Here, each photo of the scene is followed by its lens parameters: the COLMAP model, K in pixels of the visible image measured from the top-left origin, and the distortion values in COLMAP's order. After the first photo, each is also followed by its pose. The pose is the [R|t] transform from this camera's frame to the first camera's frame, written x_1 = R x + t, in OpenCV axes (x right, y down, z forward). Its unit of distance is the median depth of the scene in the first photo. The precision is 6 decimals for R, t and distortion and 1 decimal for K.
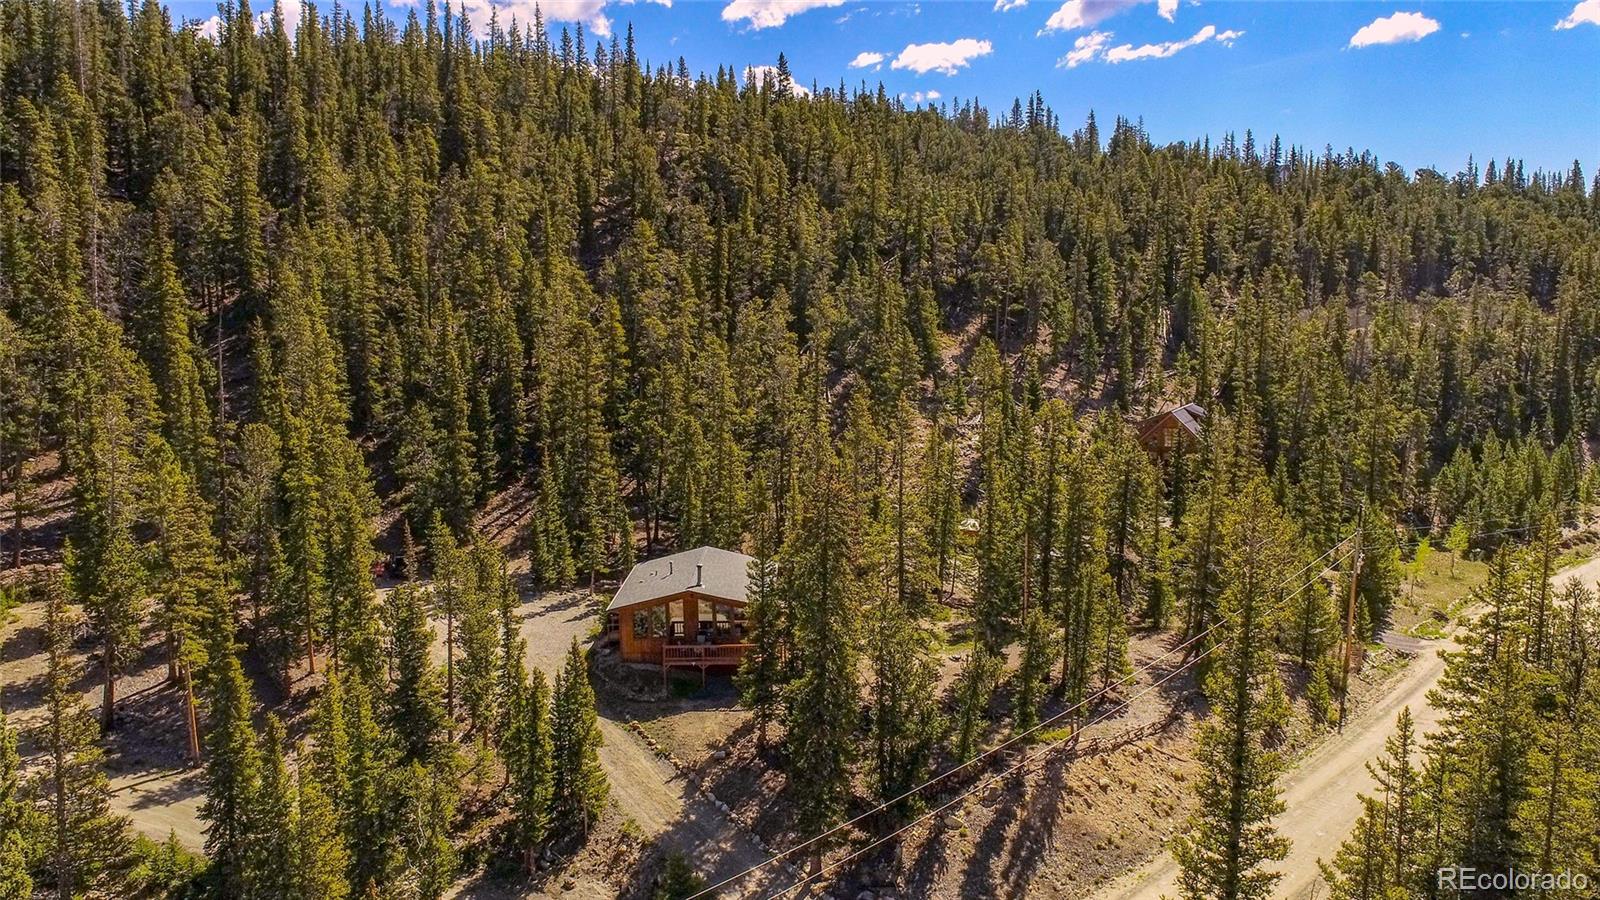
lens RADIAL K [[1166.2, 0, 800.0], [0, 1166.2, 450.0], [0, 0, 1]] dist [0.022413, -0.000076]
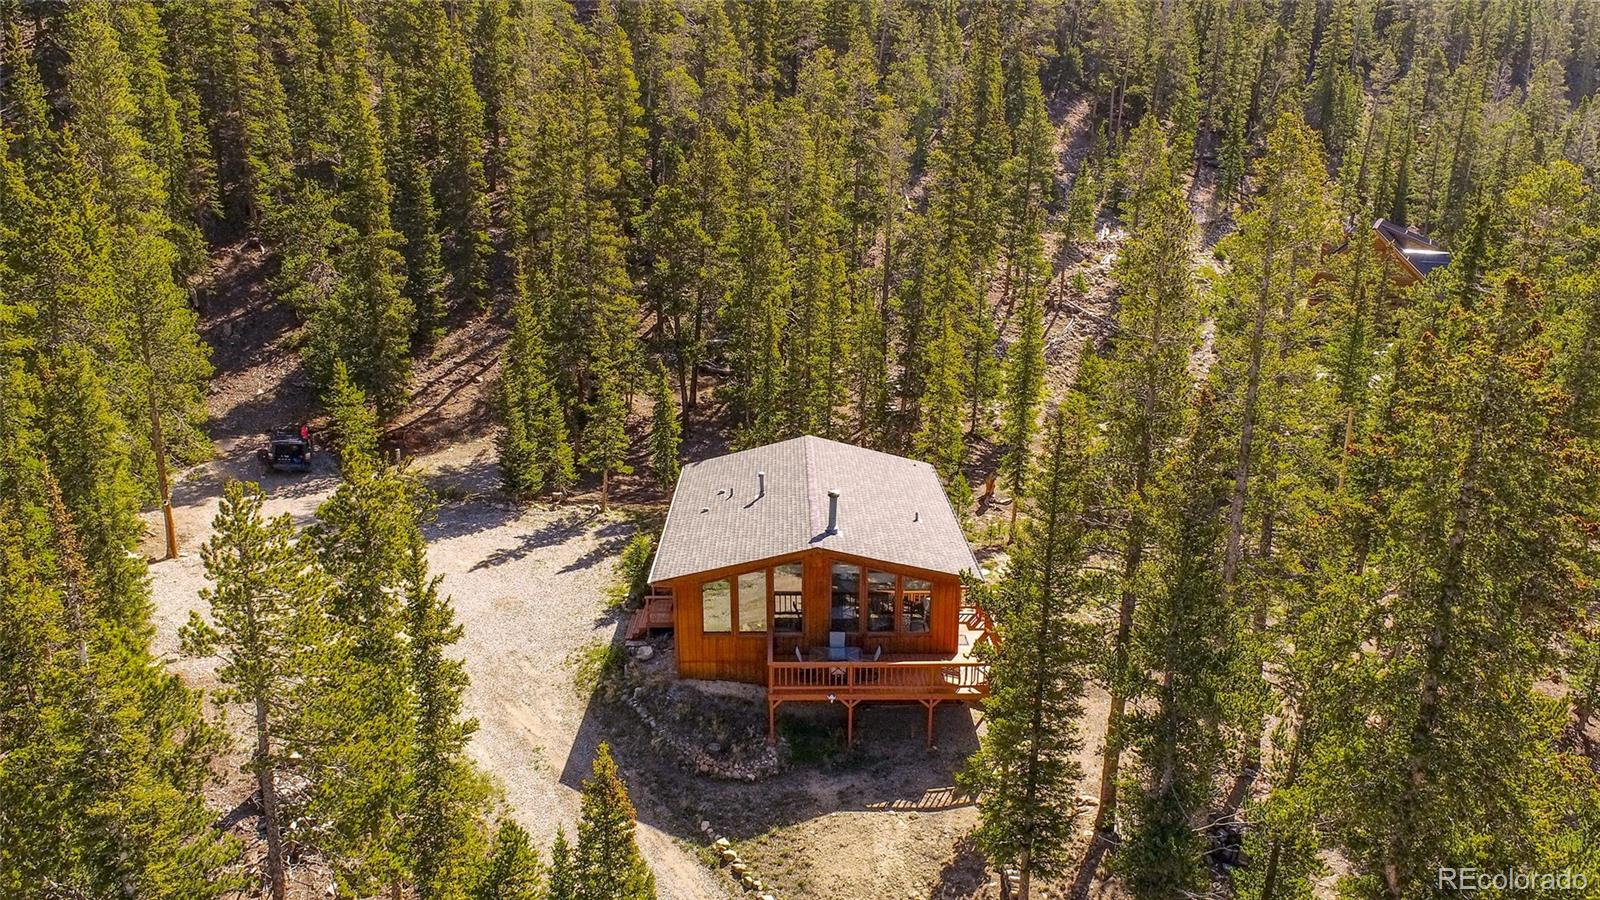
lens RADIAL K [[1102.8, 0, 800.0], [0, 1102.8, 450.0], [0, 0, 1]] dist [-0.004901, -0.000005]
pose [[0.999596, 0.007406, 0.027451, -0.085837], [-0.011454, 0.988564, 0.150368, 0.007862], [-0.026023, -0.150622, 0.988249, 0.407558]]
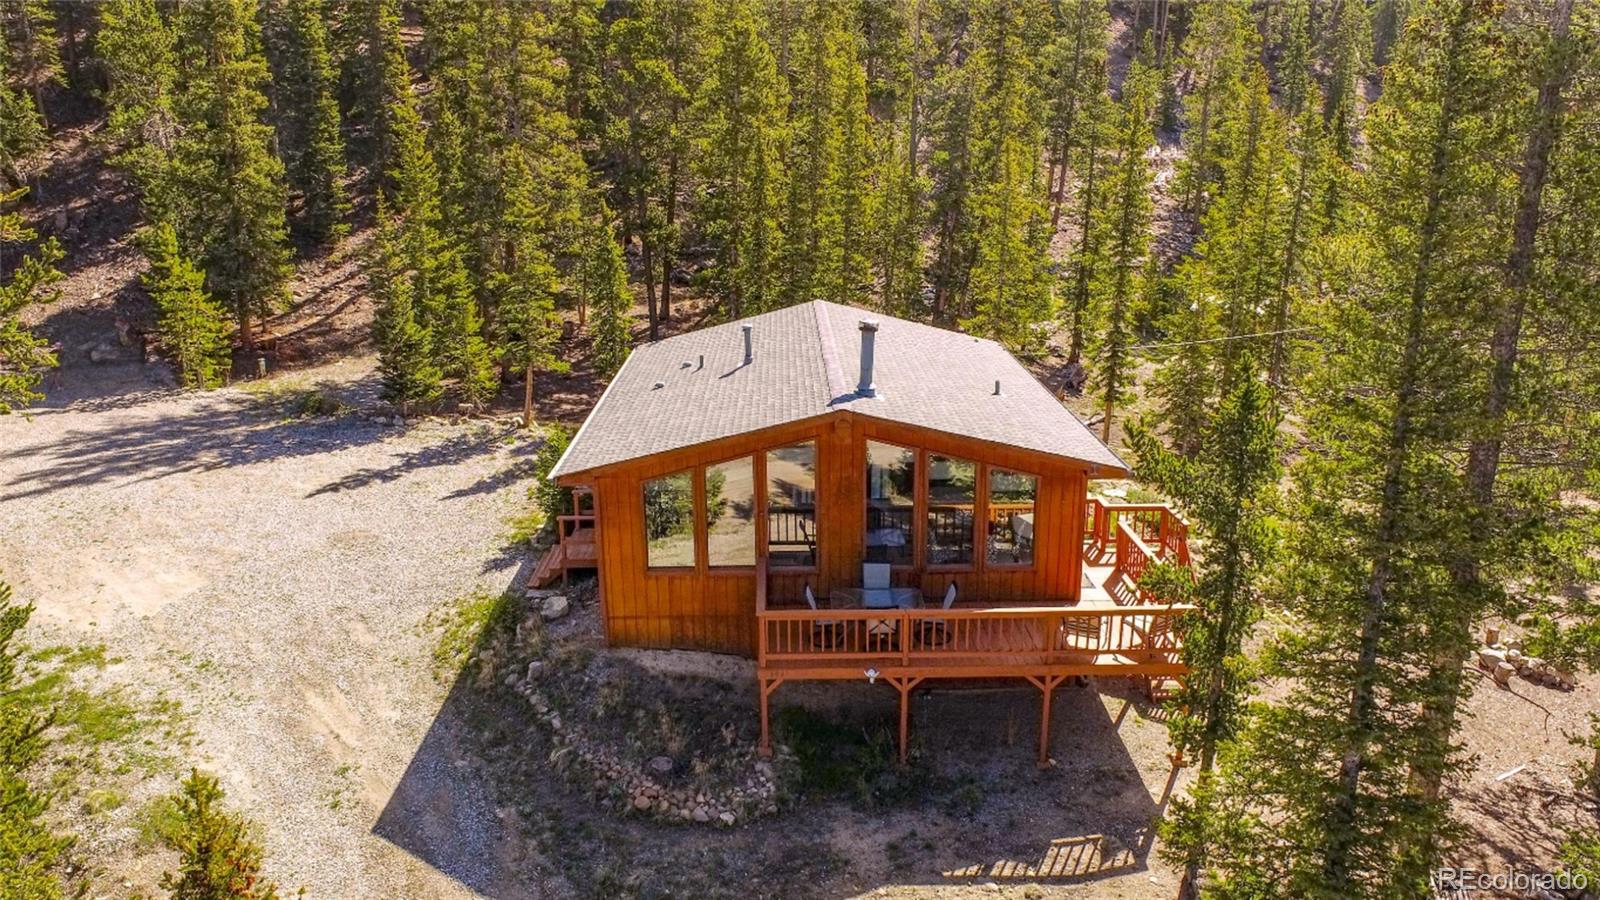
lens RADIAL K [[1102.8, 0, 800.0], [0, 1102.8, 450.0], [0, 0, 1]] dist [-0.004901, -0.000005]
pose [[0.999586, 0.000336, 0.028787, -0.083937], [-0.004519, 0.989370, 0.145350, 0.068109], [-0.028432, -0.145420, 0.988961, 0.548583]]
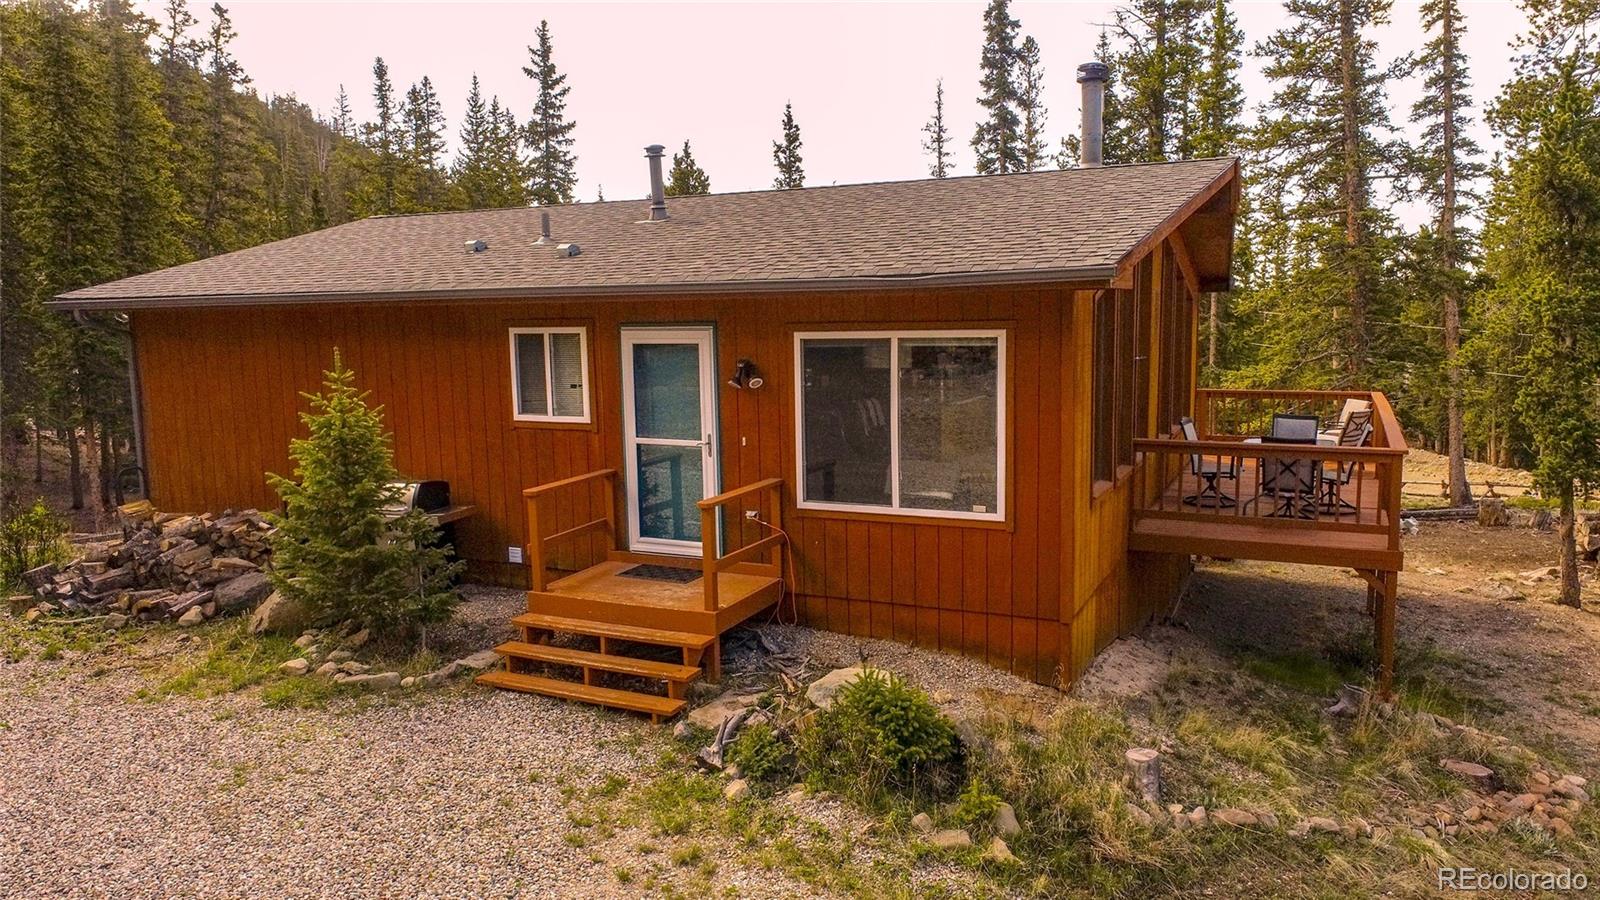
lens RADIAL K [[1132.2, 0, 783.2], [0, 1132.2, 445.9], [0, 0, 1]] dist [-0.012676, -0.001613]
pose [[0.429204, -0.115679, 0.895769, -0.211426], [0.123389, 0.989976, 0.068724, 0.106913], [-0.894740, 0.081031, 0.439175, 0.735595]]
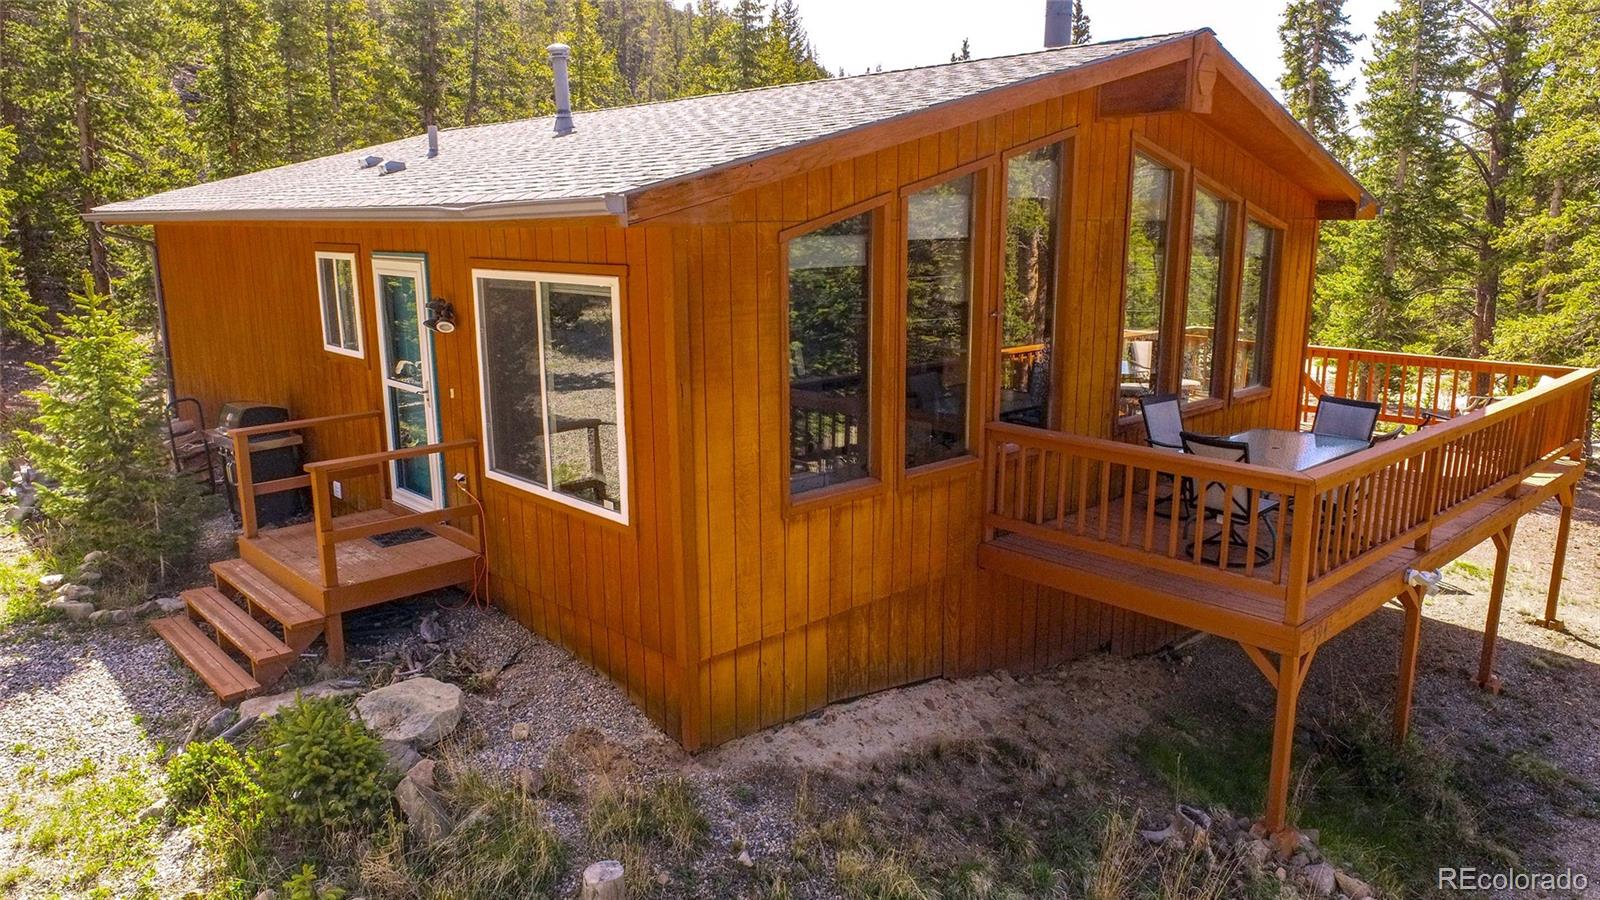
lens RADIAL K [[1102.8, 0, 800.0], [0, 1102.8, 450.0], [0, 0, 1]] dist [-0.004901, -0.000005]
pose [[0.729781, -0.140642, 0.669058, -0.156792], [0.081197, 0.989516, 0.119439, 0.109525], [-0.678842, -0.032839, 0.733550, 0.699777]]
